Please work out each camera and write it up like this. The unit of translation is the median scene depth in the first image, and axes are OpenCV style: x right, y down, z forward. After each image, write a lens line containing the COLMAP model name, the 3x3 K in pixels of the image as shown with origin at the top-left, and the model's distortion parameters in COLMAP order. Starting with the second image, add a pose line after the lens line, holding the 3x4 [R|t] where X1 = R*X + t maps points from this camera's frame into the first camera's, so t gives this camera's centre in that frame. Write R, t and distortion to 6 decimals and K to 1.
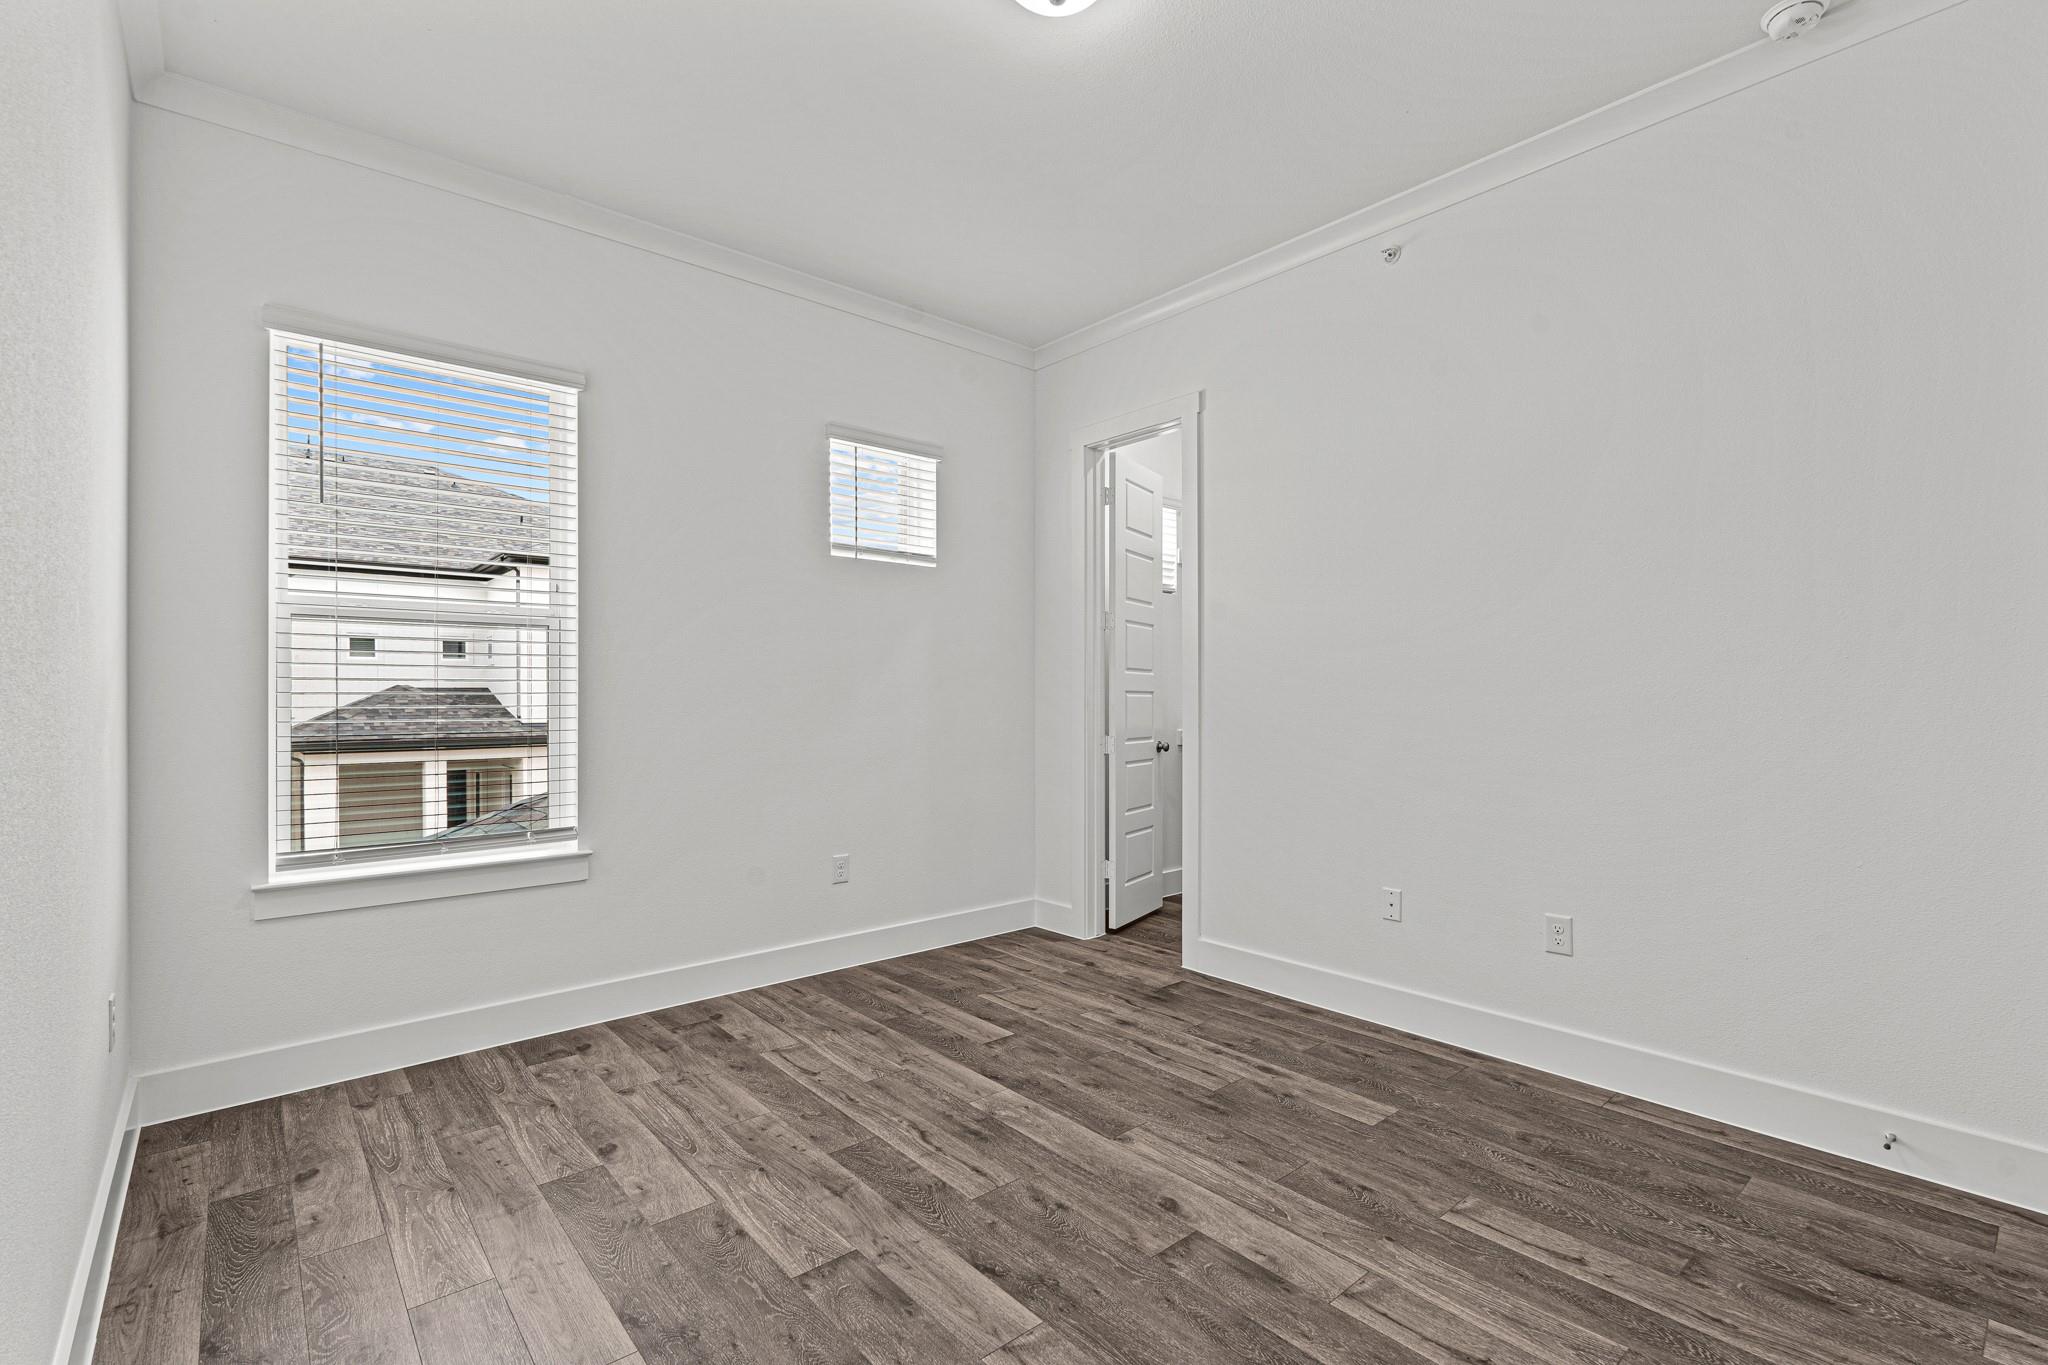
lens RADIAL K [[927.5, 0, 1019.6], [0, 927.5, 700.4], [0, 0, 1]] dist [-0.001885, -0.000614]
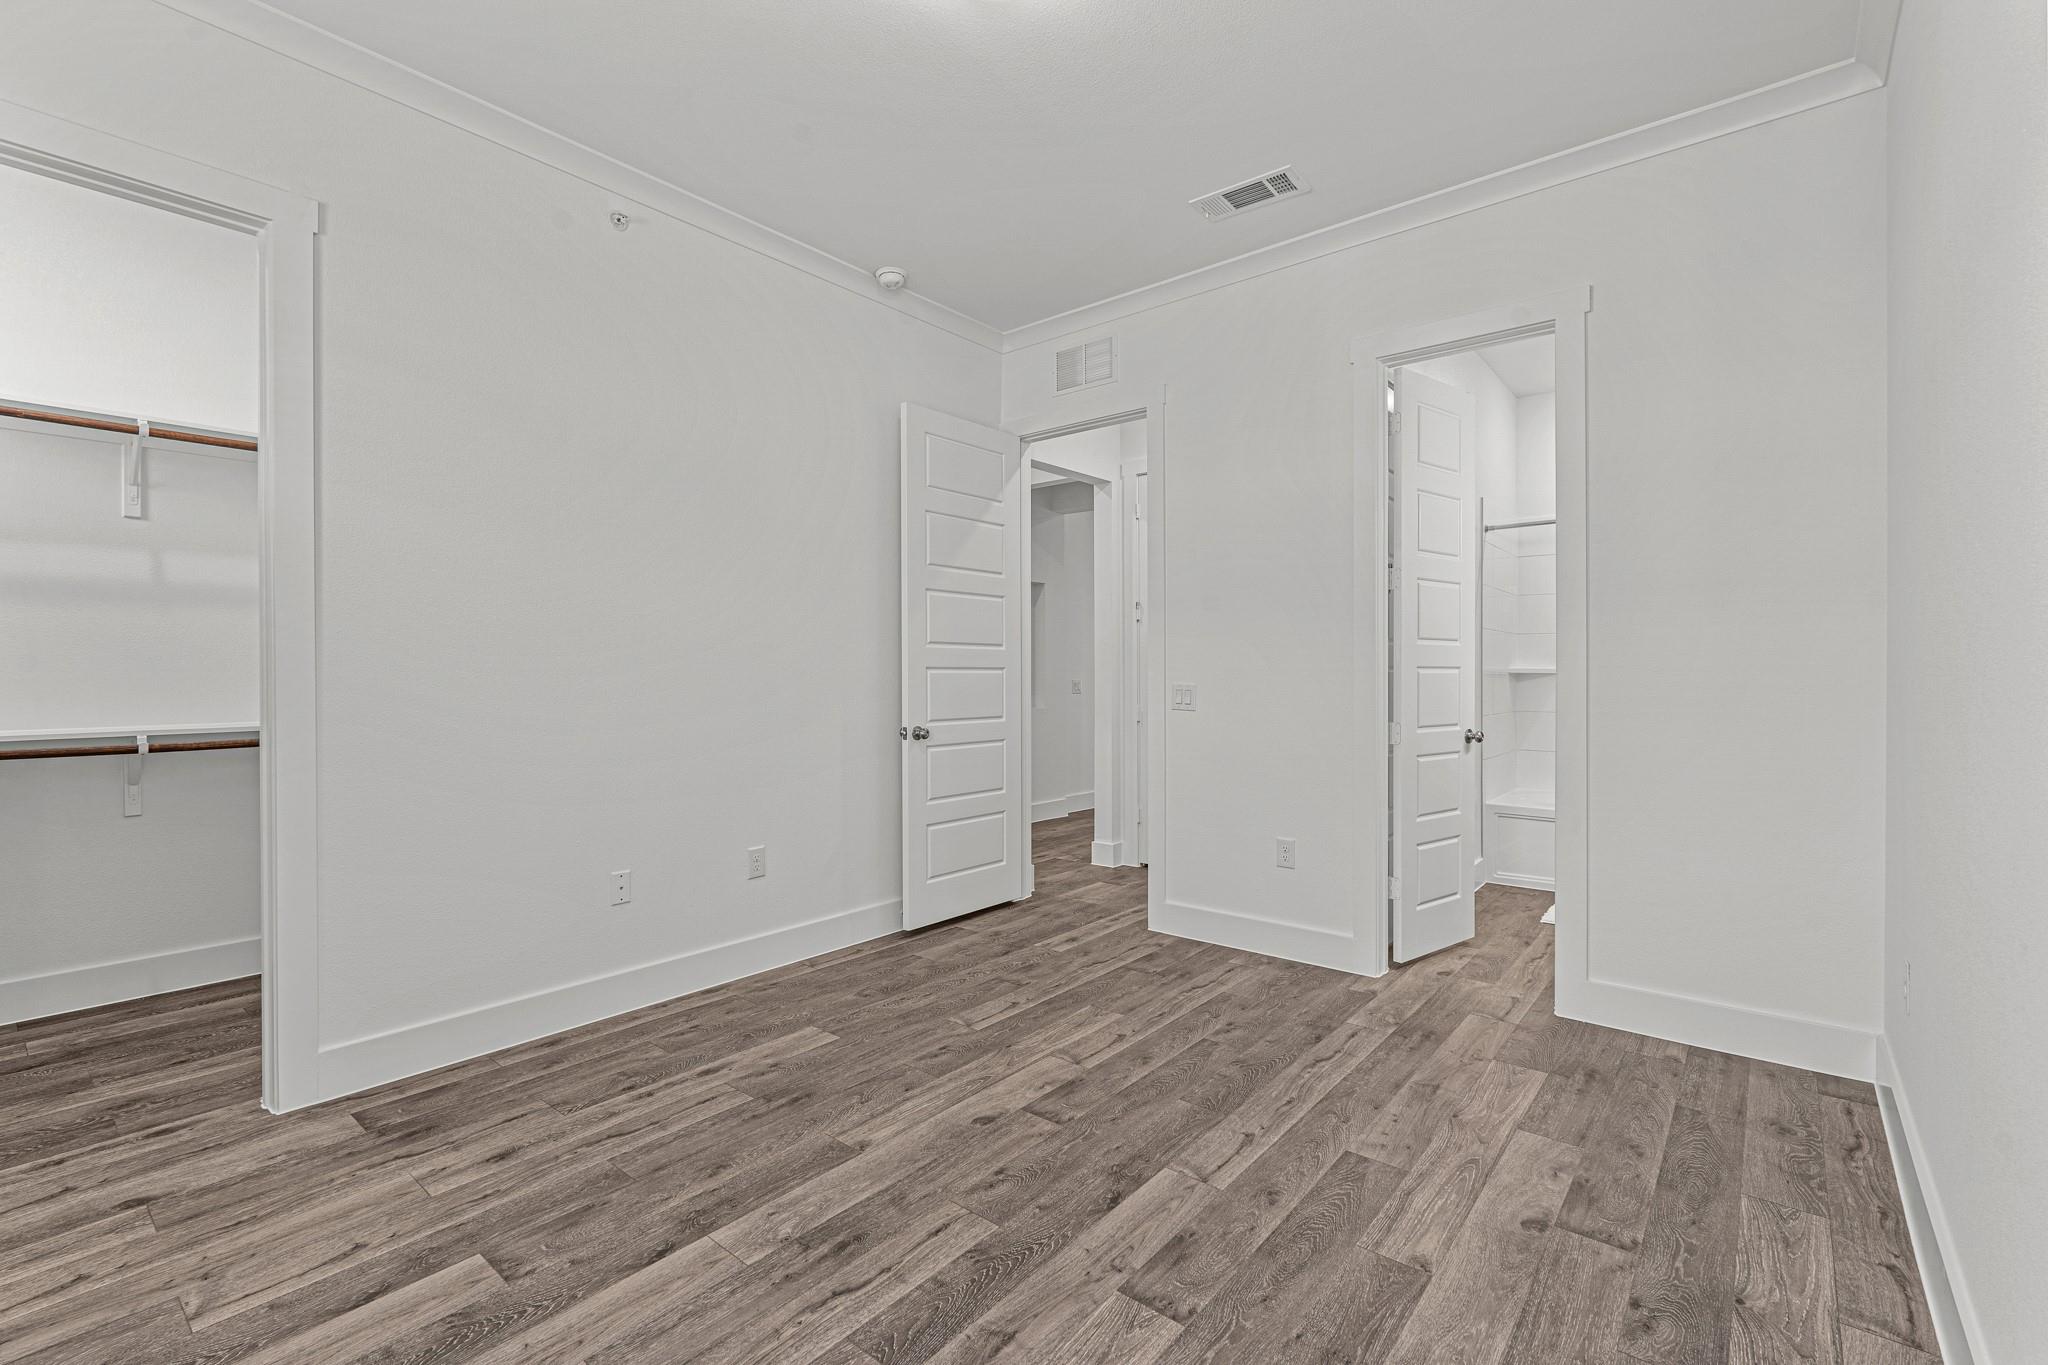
lens RADIAL K [[906.5, 0, 1030.4], [0, 906.5, 690.7], [0, 0, 1]] dist [-0.001623, -0.000939]
pose [[-0.179848, -0.018639, 0.983518, -0.815456], [0.006761, 0.999773, 0.020183, -0.005751], [-0.983671, 0.010279, -0.179681, 0.992717]]
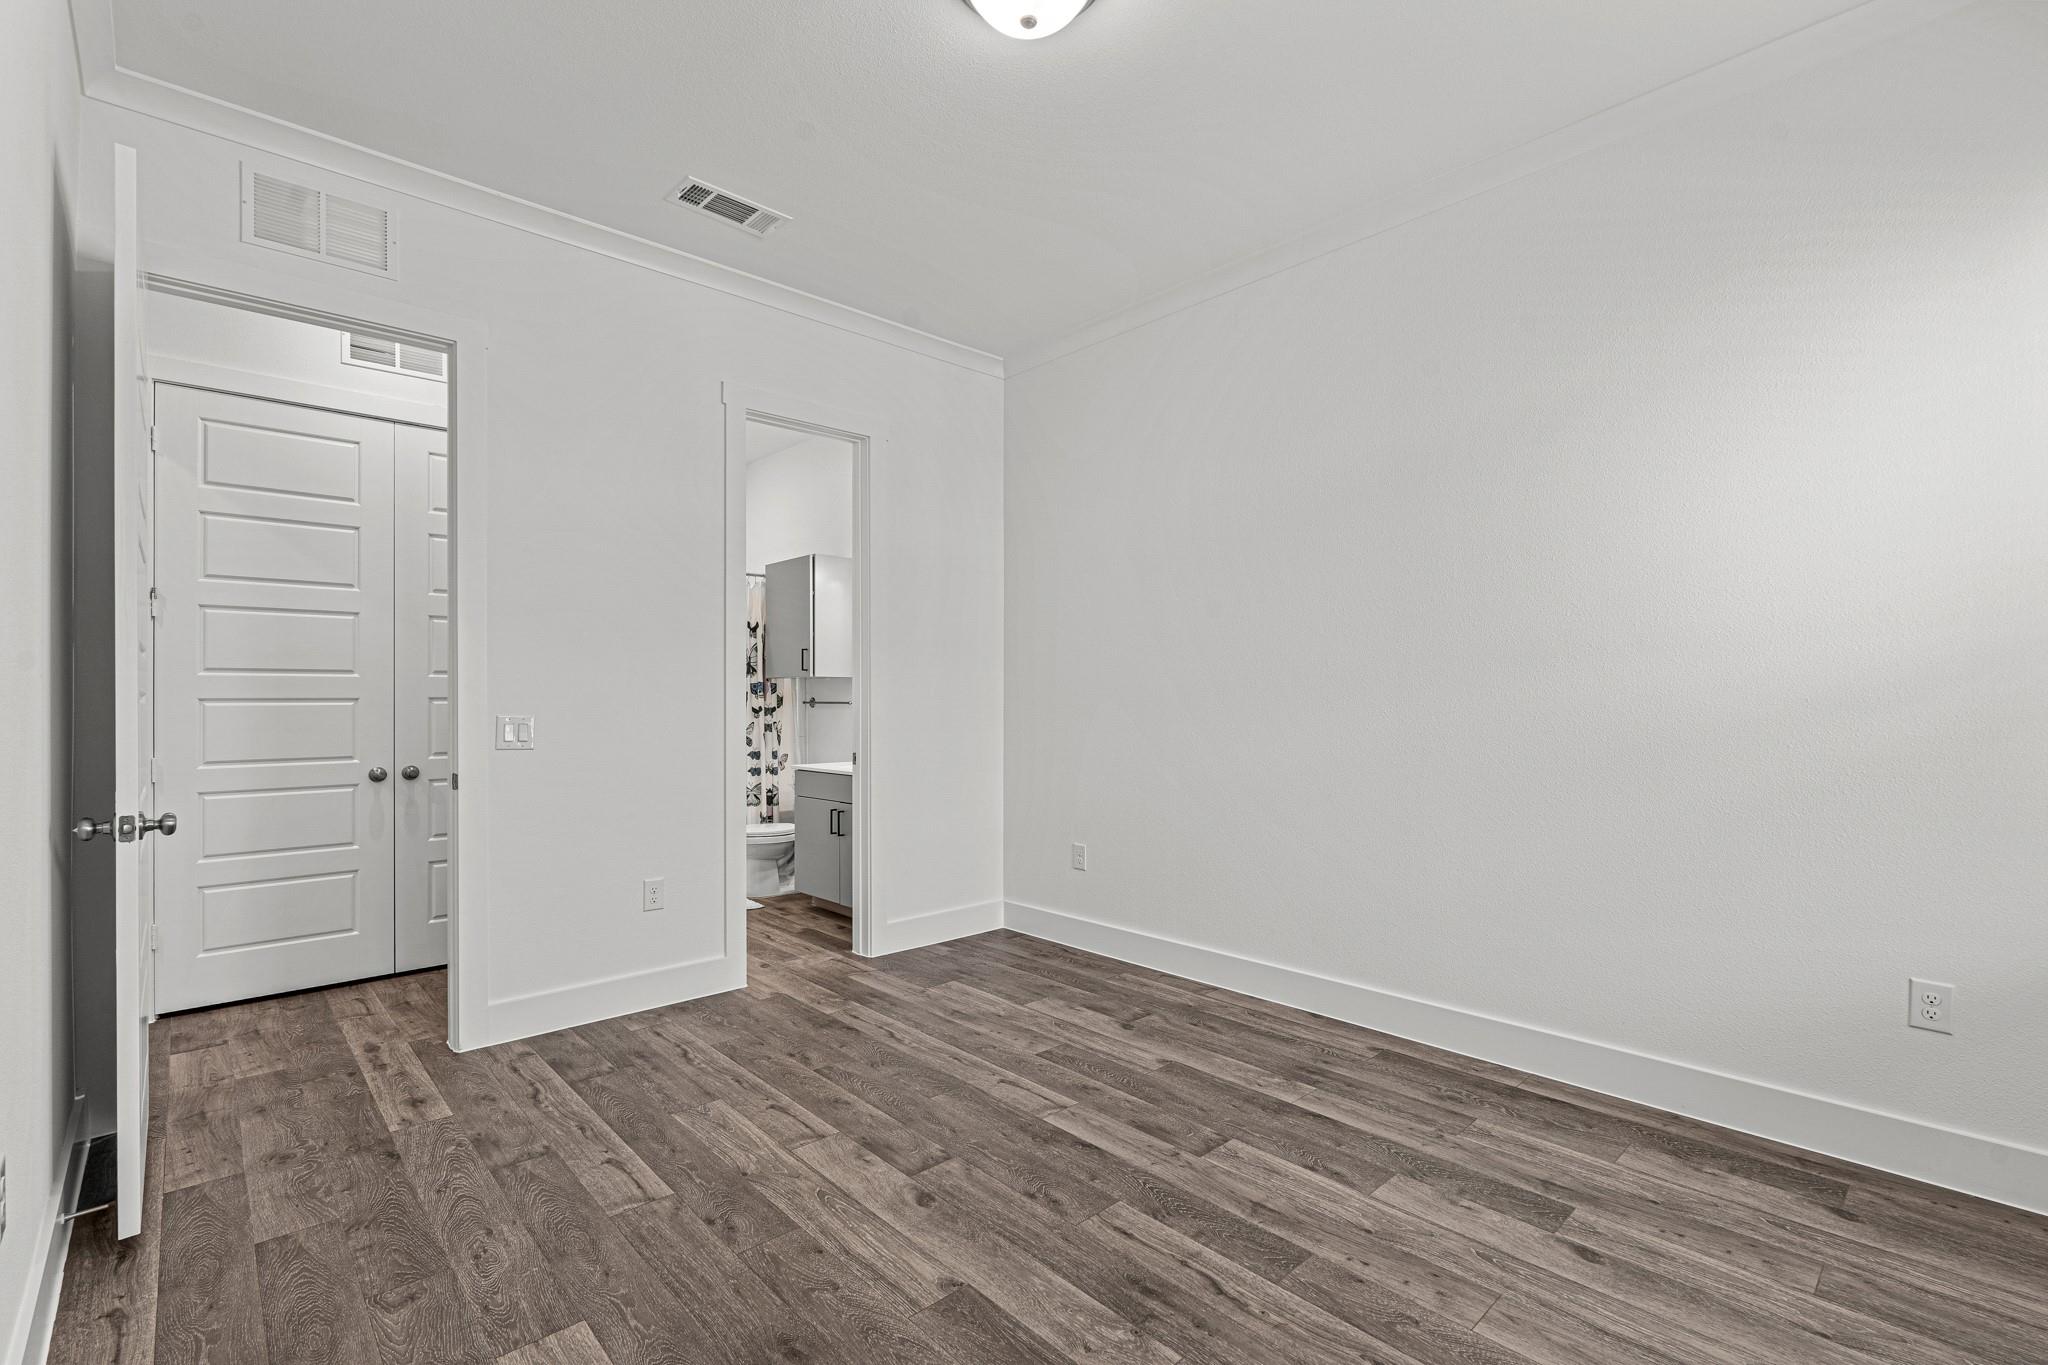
lens RADIAL K [[906.5, 0, 1030.4], [0, 906.5, 690.7], [0, 0, 1]] dist [-0.001623, -0.000939]
pose [[-0.998747, 0.003472, -0.049928, 0.081651], [0.003621, 0.999989, -0.002888, -0.010295], [0.049917, -0.003065, -0.998749, 1.745116]]
